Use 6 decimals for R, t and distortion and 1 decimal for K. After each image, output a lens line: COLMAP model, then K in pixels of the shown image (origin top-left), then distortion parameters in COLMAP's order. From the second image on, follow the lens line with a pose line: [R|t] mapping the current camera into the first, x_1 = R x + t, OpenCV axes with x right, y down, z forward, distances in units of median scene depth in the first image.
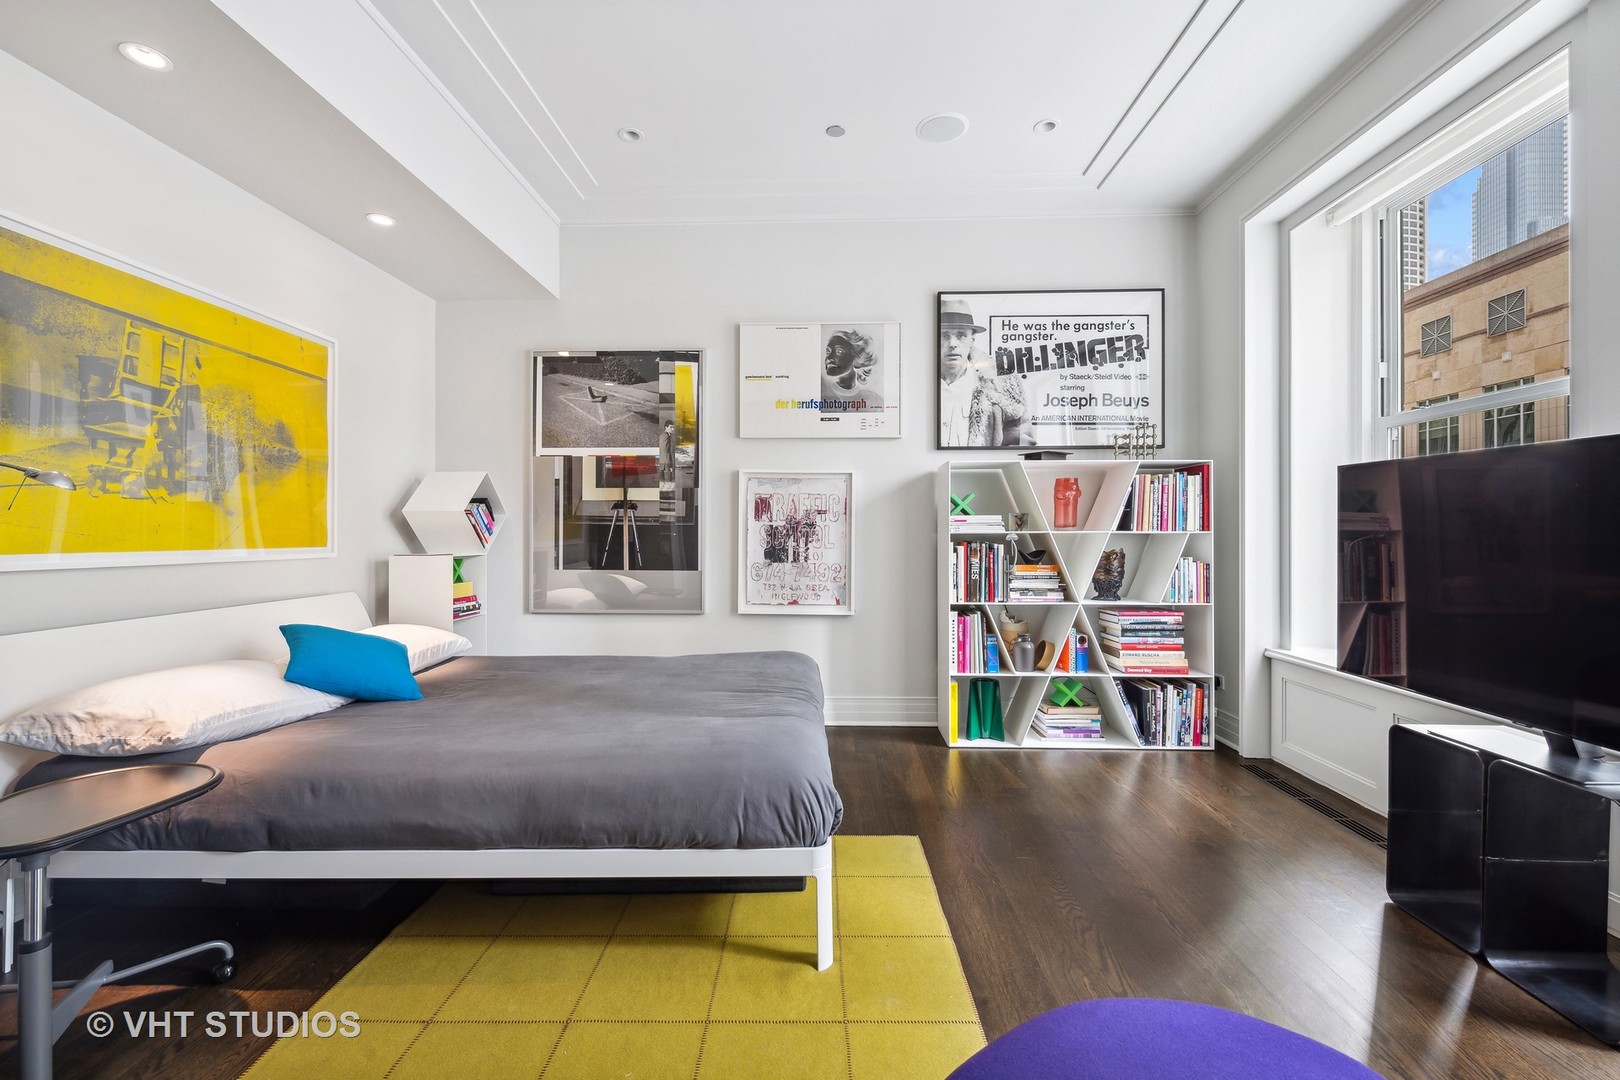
lens RADIAL K [[679.9, 0, 807.1], [0, 679.9, 531.1], [0, 0, 1]] dist [0.004453, 0.000073]
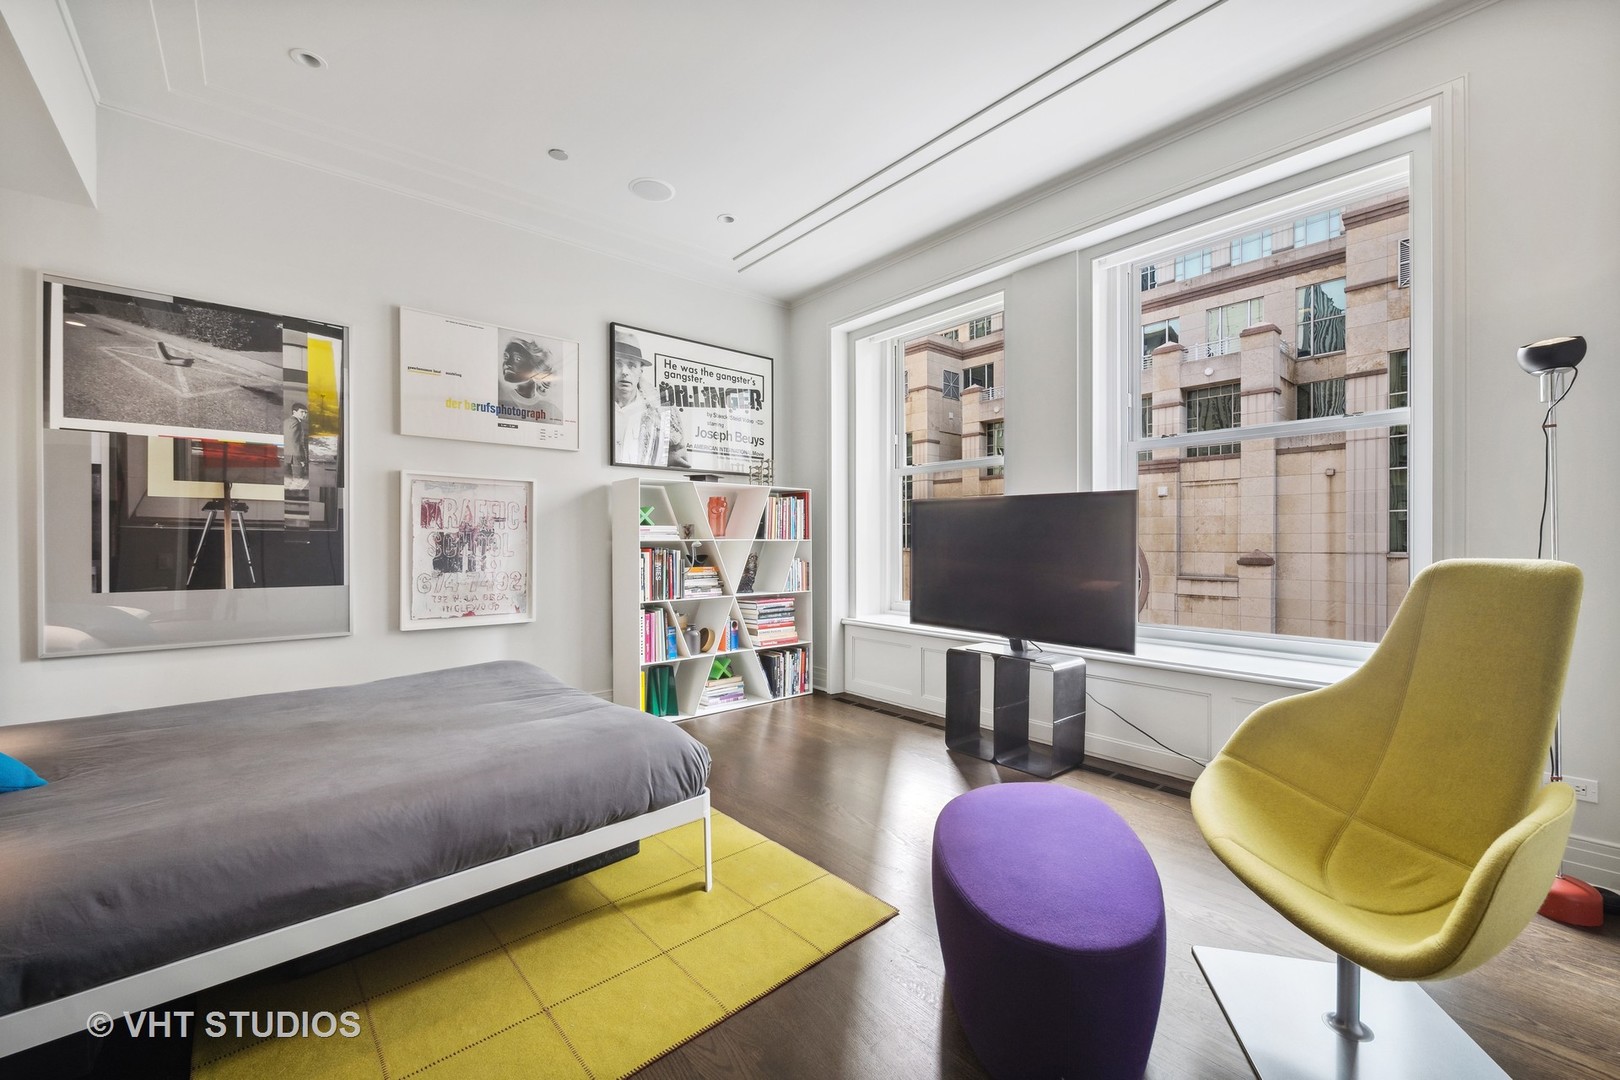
lens RADIAL K [[658.3, 0, 816.9], [0, 658.3, 543.0], [0, 0, 1]] dist [-0.001635, -0.000387]
pose [[0.728441, -0.002381, 0.685104, -0.299037], [-0.001256, 0.999988, 0.004812, 0.000735], [-0.685107, -0.004366, 0.728429, -0.005169]]
